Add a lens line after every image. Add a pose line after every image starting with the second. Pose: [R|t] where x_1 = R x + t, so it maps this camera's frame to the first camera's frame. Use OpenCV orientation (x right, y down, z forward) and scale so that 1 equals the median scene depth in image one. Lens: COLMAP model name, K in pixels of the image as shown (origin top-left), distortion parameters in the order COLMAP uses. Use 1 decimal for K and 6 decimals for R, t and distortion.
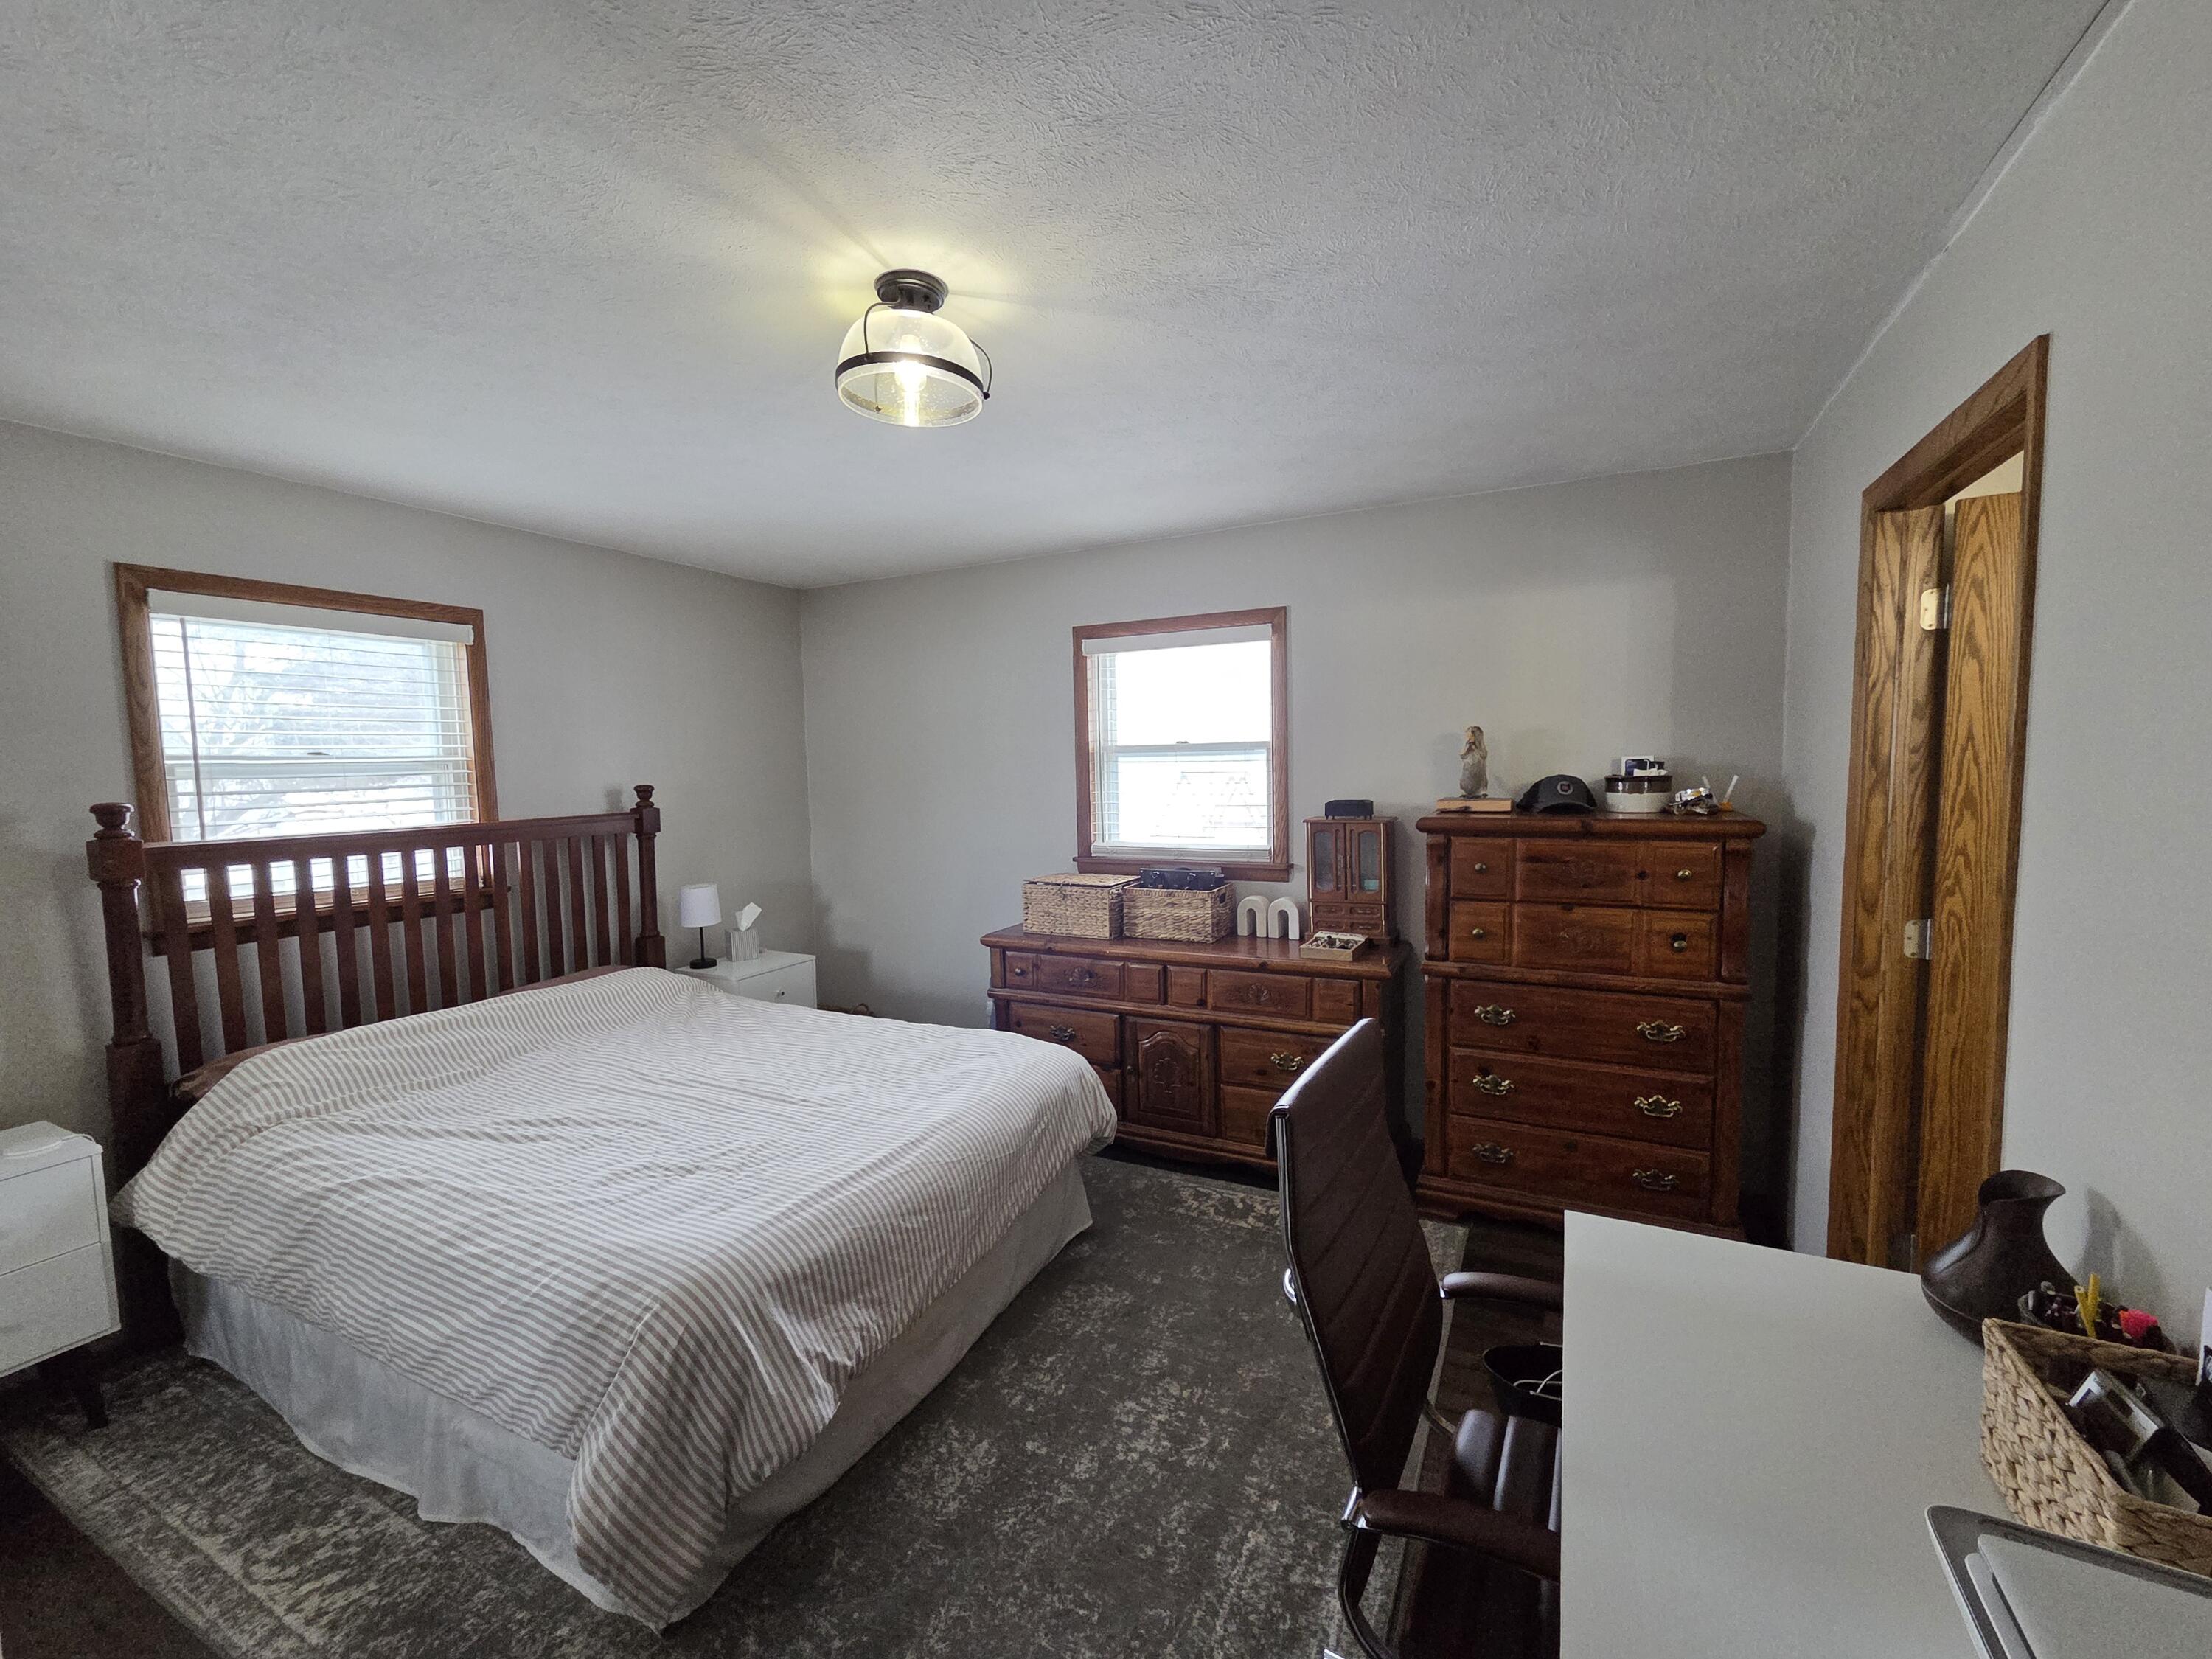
lens RADIAL K [[908.4, 0, 1092.5], [0, 908.4, 838.9], [0, 0, 1]] dist [0.000541, 0.000659]
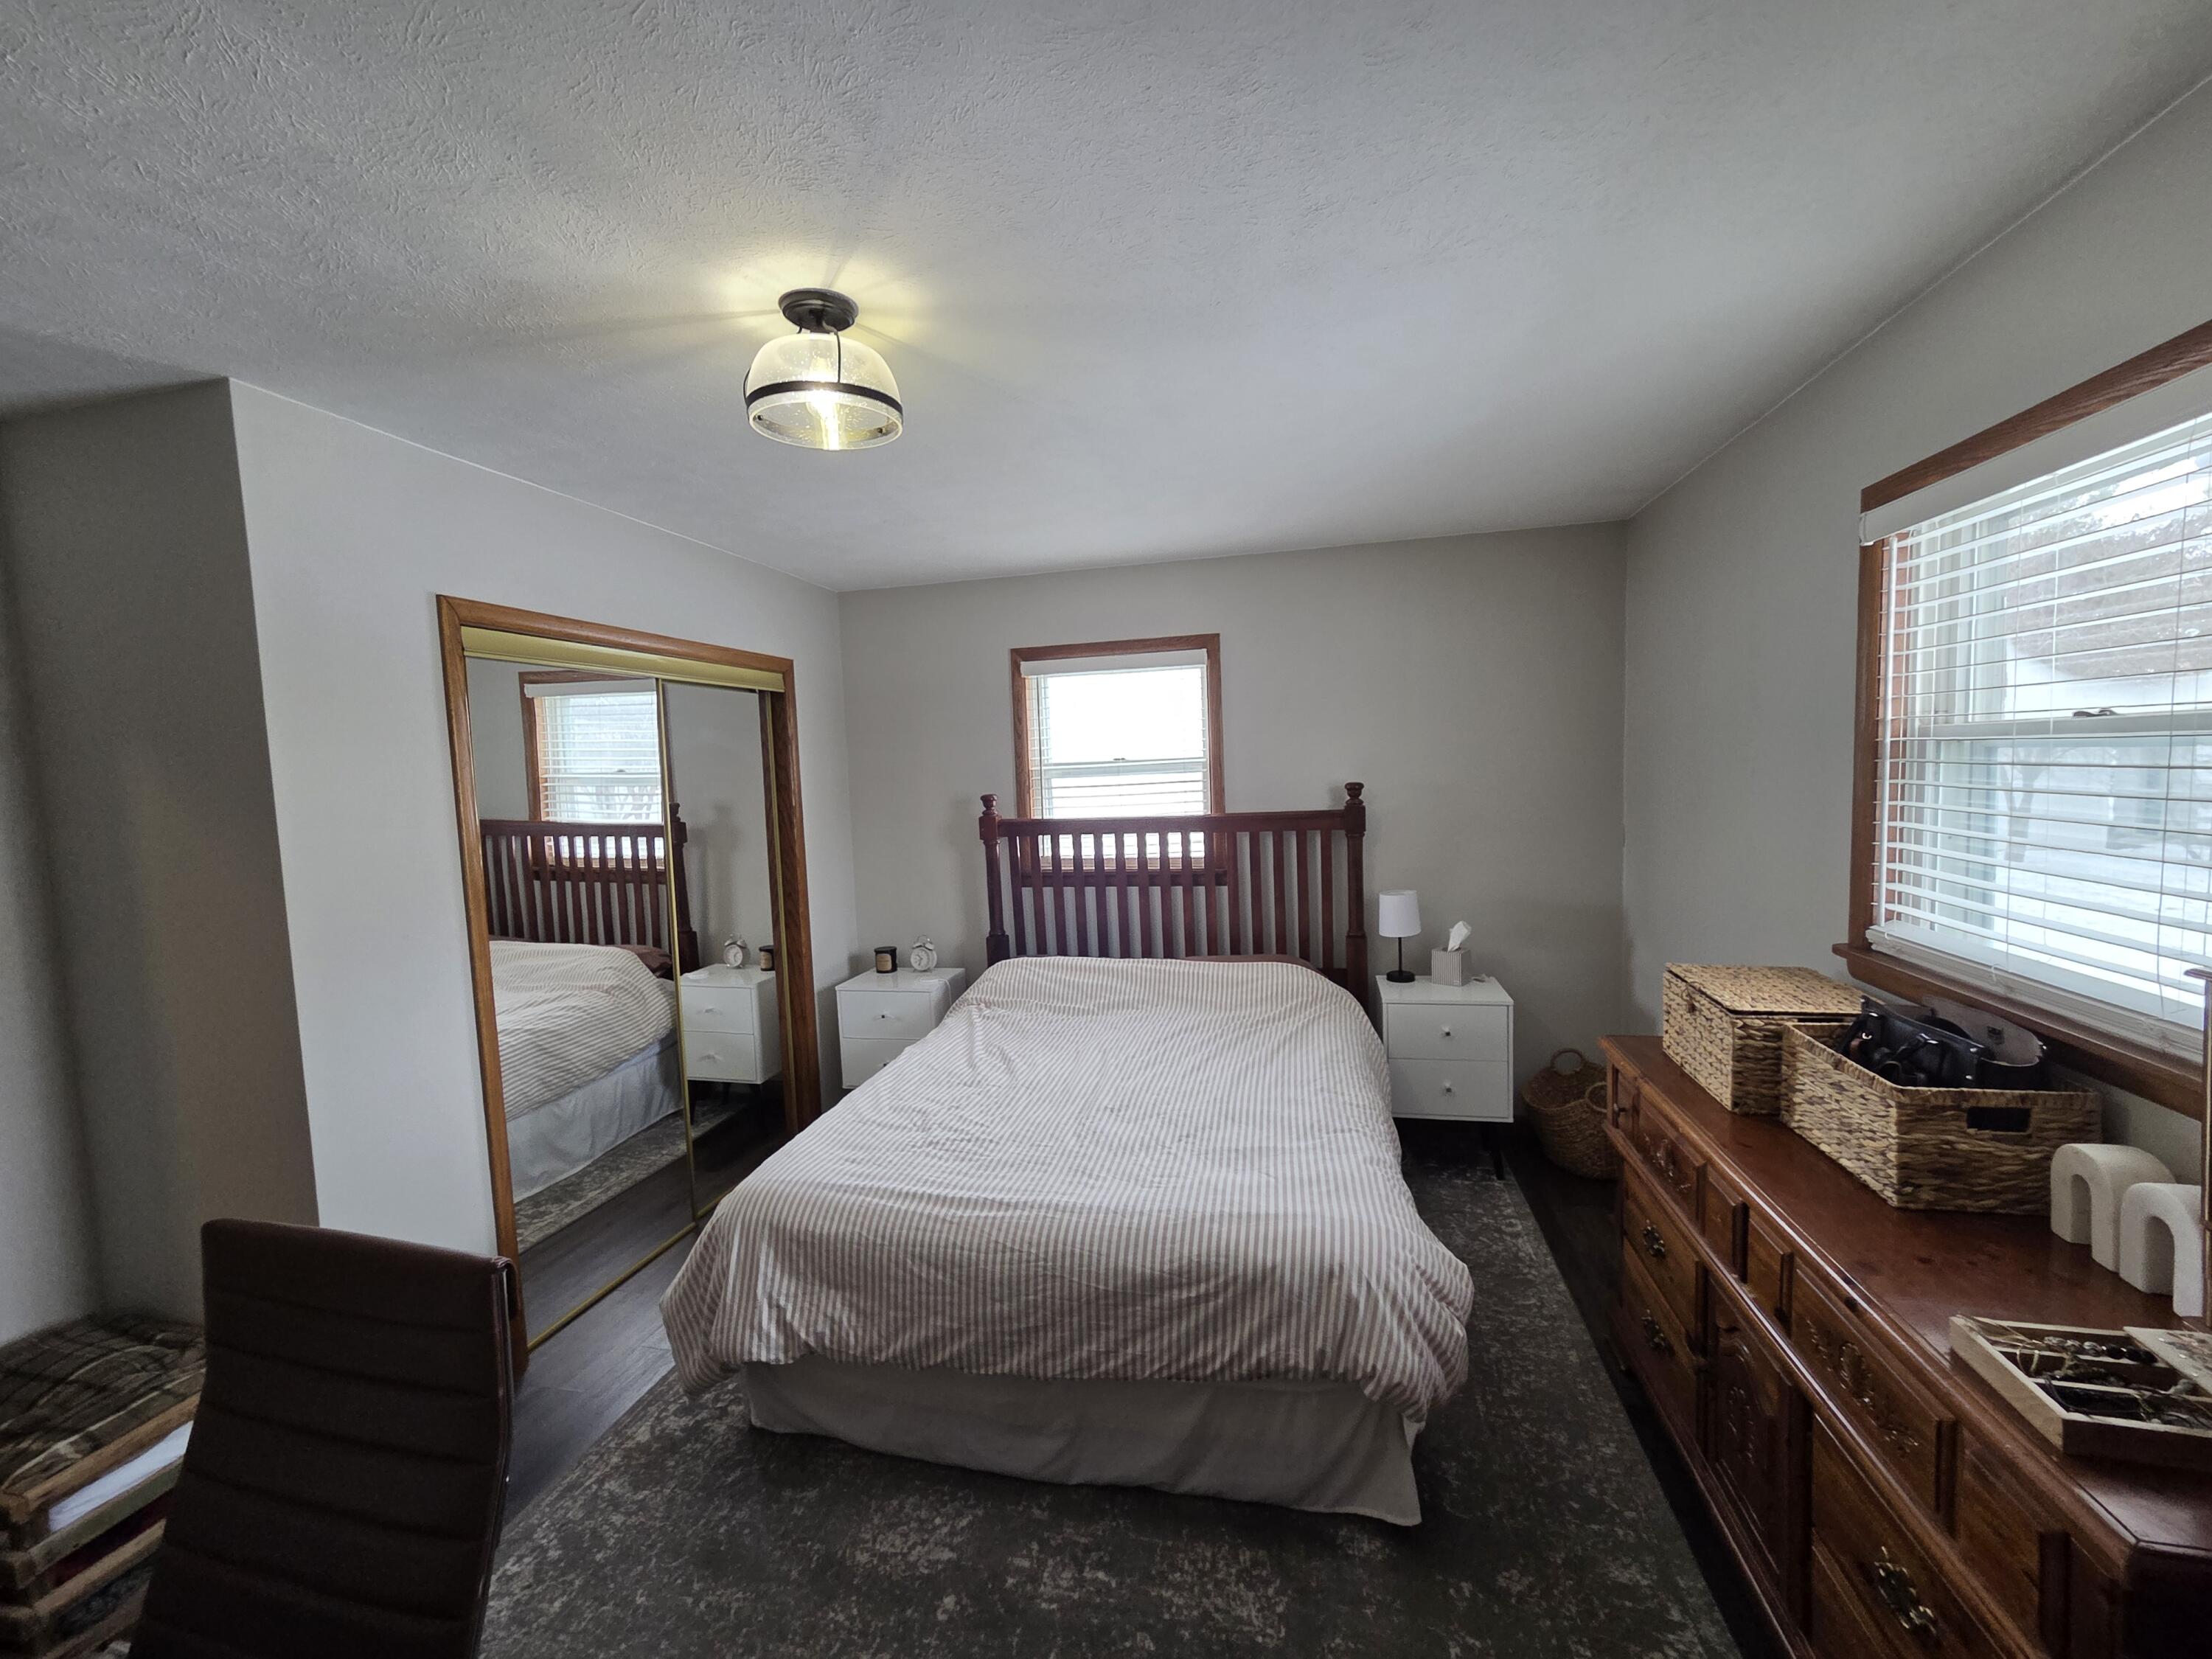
lens RADIAL K [[908.4, 0, 1092.5], [0, 908.4, 838.9], [0, 0, 1]] dist [0.000541, 0.000659]
pose [[0.242778, 0.089428, -0.965951, 0.526921], [-0.045582, 0.995694, 0.080725, -0.087267], [0.969010, 0.024432, 0.245809, 0.657687]]
